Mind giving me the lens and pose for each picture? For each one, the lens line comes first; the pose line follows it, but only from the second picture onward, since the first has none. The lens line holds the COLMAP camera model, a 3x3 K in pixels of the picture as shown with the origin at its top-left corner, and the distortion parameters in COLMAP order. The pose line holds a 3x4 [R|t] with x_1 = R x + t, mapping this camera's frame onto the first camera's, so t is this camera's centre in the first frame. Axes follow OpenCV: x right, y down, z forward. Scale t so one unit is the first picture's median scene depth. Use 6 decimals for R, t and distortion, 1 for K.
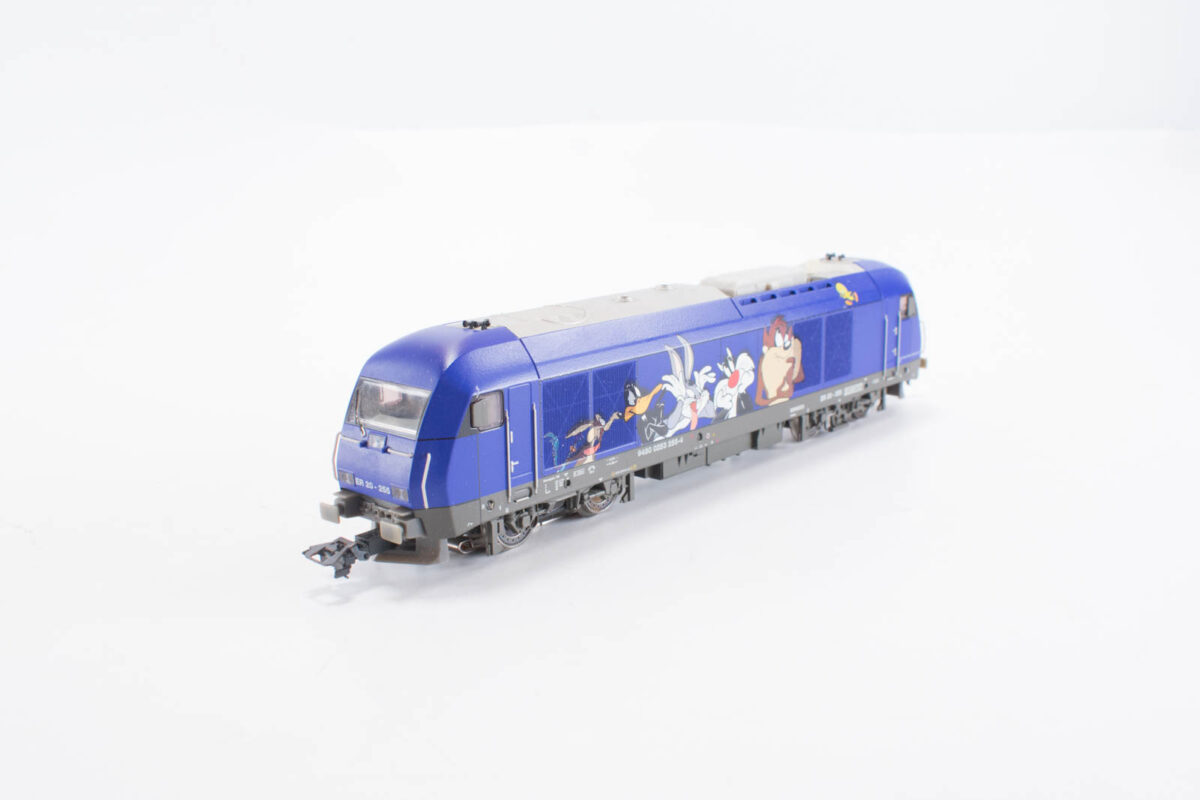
lens RADIAL K [[1275.5, 0, 600.0], [0, 1275.5, 400.0], [0, 0, 1]] dist [-0.108146, -0.000922]
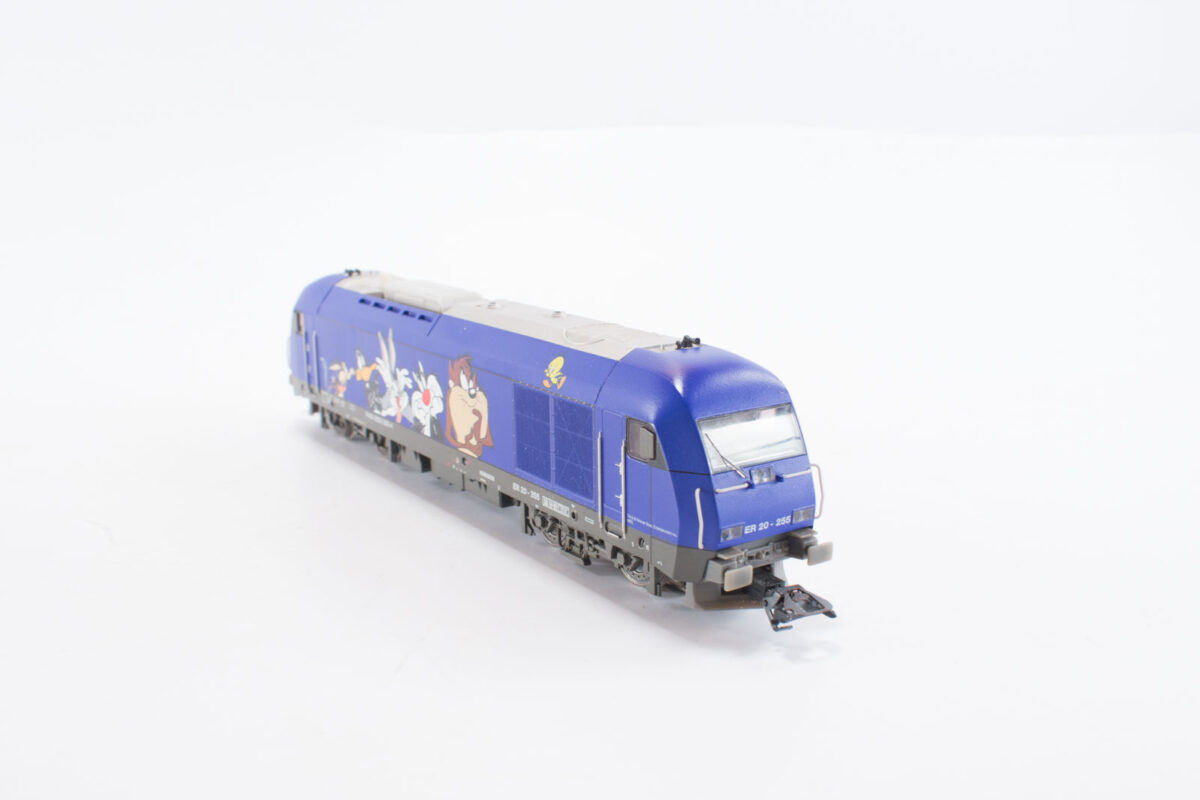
lens RADIAL K [[1275.5, 0, 600.0], [0, 1275.5, 400.0], [0, 0, 1]] dist [-0.108146, -0.000922]
pose [[-0.243043, 0.225217, -0.943508, 1.016841], [-0.209163, 0.937624, 0.277692, -0.320131], [0.947196, 0.264838, -0.180776, 1.340569]]
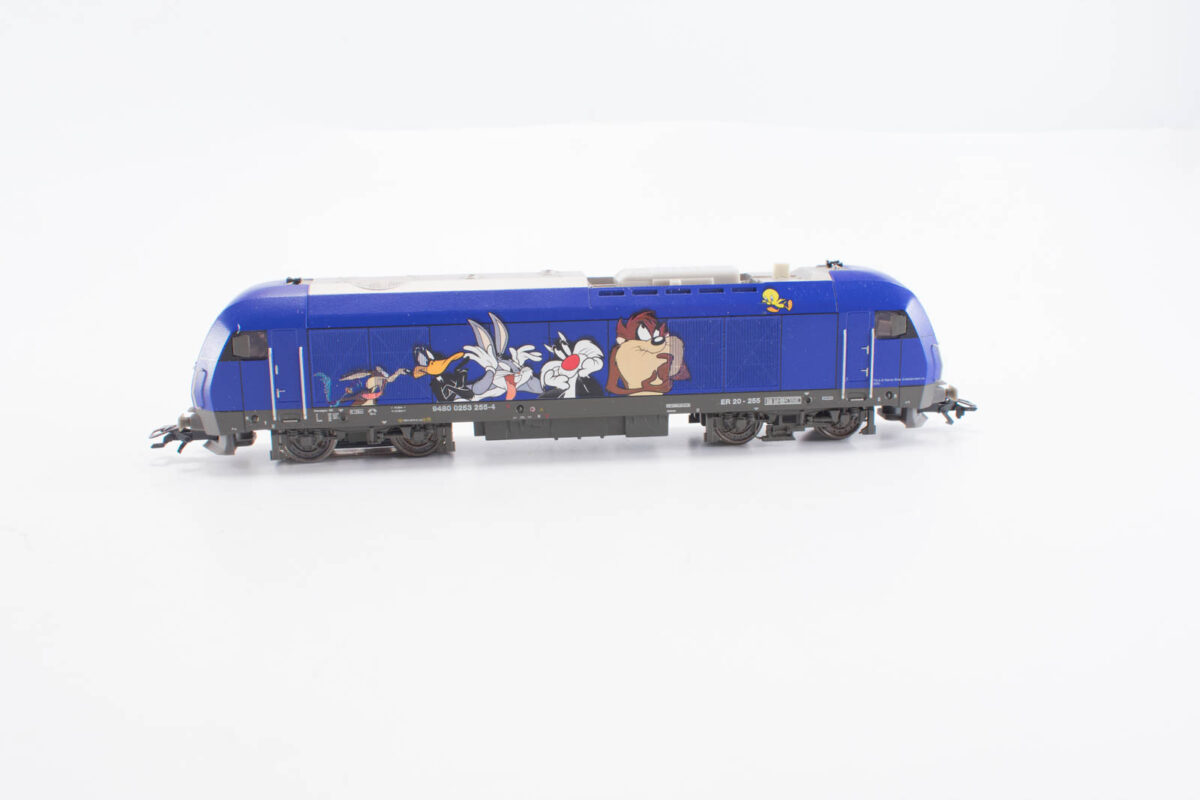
lens RADIAL K [[1275.5, 0, 600.0], [0, 1275.5, 400.0], [0, 0, 1]] dist [-0.108146, -0.000922]
pose [[0.749301, 0.156040, -0.643583, 0.843255], [-0.148099, 0.986713, 0.066808, -0.062337], [0.645457, 0.045254, 0.762455, 0.206371]]
